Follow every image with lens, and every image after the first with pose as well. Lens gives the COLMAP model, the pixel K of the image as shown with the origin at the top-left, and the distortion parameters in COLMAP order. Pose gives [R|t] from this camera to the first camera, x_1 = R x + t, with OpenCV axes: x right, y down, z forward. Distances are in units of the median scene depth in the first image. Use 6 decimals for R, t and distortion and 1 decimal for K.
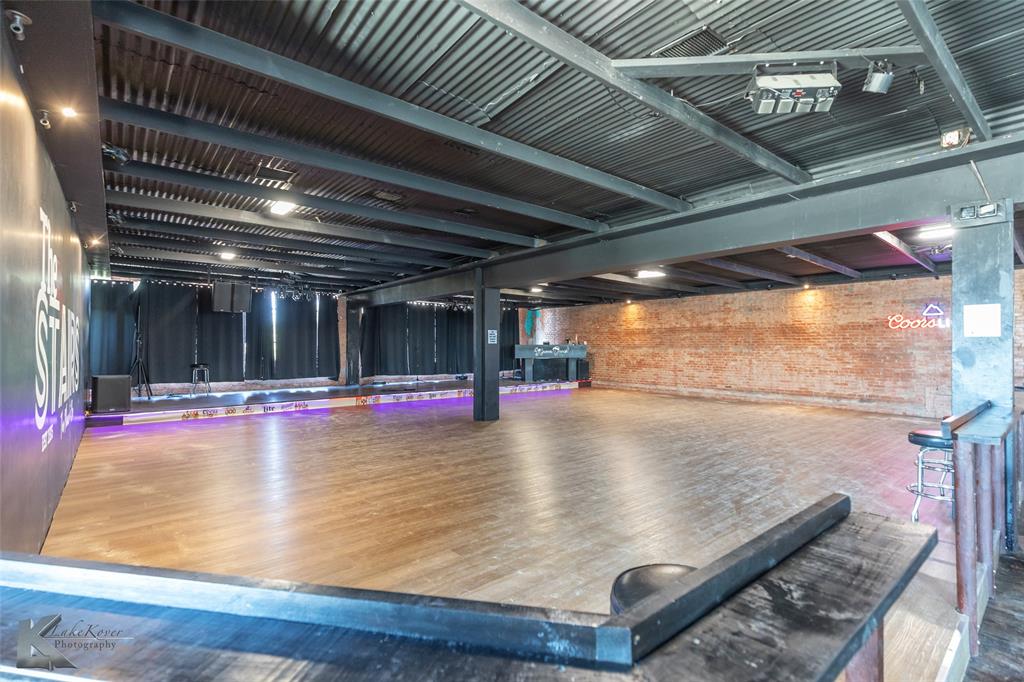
lens RADIAL K [[466.4, 0, 507.4], [0, 466.4, 343.9], [0, 0, 1]] dist [0.005494, 0.000340]
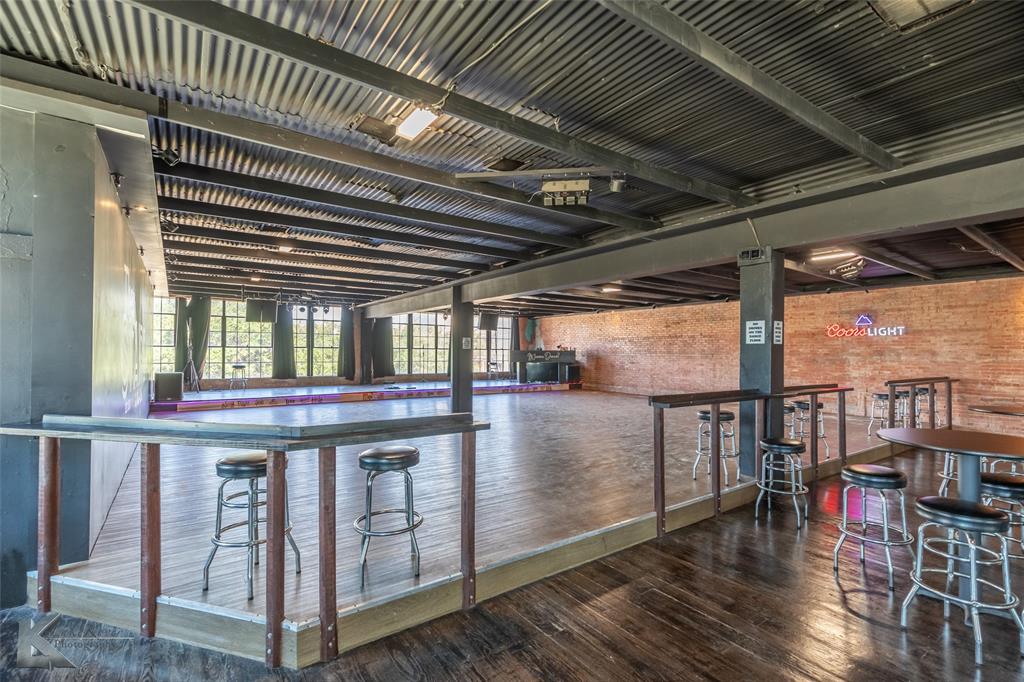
lens RADIAL K [[466.4, 0, 511.5], [0, 466.4, 345.7], [0, 0, 1]] dist [0.005494, 0.000340]
pose [[0.997001, 0.002372, -0.077346, 0.157581], [-0.002936, 0.999970, -0.007179, -0.001224], [0.077327, 0.007385, 0.996978, -0.168958]]
